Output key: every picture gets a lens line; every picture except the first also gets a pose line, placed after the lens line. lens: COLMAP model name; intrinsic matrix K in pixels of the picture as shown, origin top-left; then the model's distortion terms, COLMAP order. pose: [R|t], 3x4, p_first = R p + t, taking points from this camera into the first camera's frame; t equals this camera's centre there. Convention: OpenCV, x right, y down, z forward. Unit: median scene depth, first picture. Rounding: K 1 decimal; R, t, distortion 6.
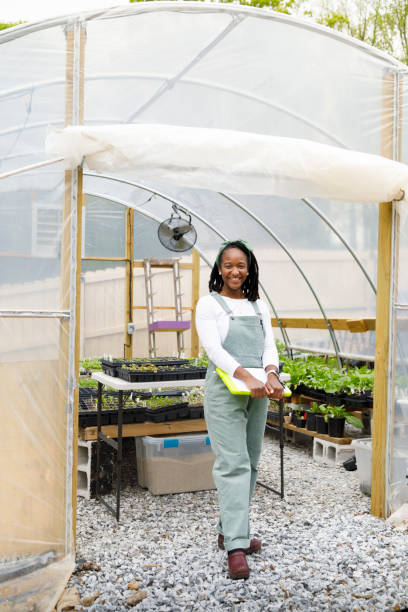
lens RADIAL K [[725.1, 0, 201.6], [0, 725.1, 305.4], [0, 0, 1]] dist [0.018158, -0.007722]
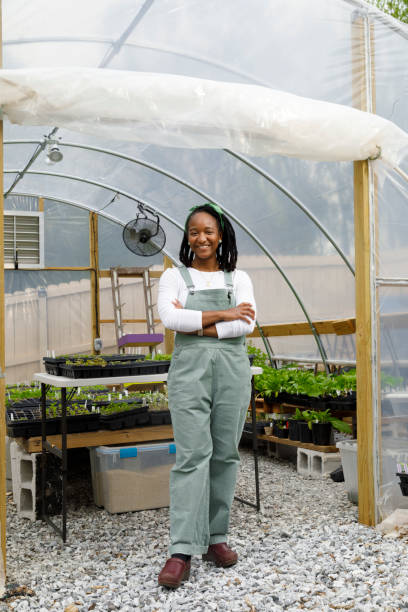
lens RADIAL K [[769.3, 0, 200.9], [0, 769.3, 308.6], [0, 0, 1]] dist [0.015522, 0.003420]
pose [[0.999315, -0.033660, 0.015355, 0.039479], [0.034204, 0.998741, -0.036708, 0.059651], [-0.014100, 0.037208, 0.999208, 0.078663]]
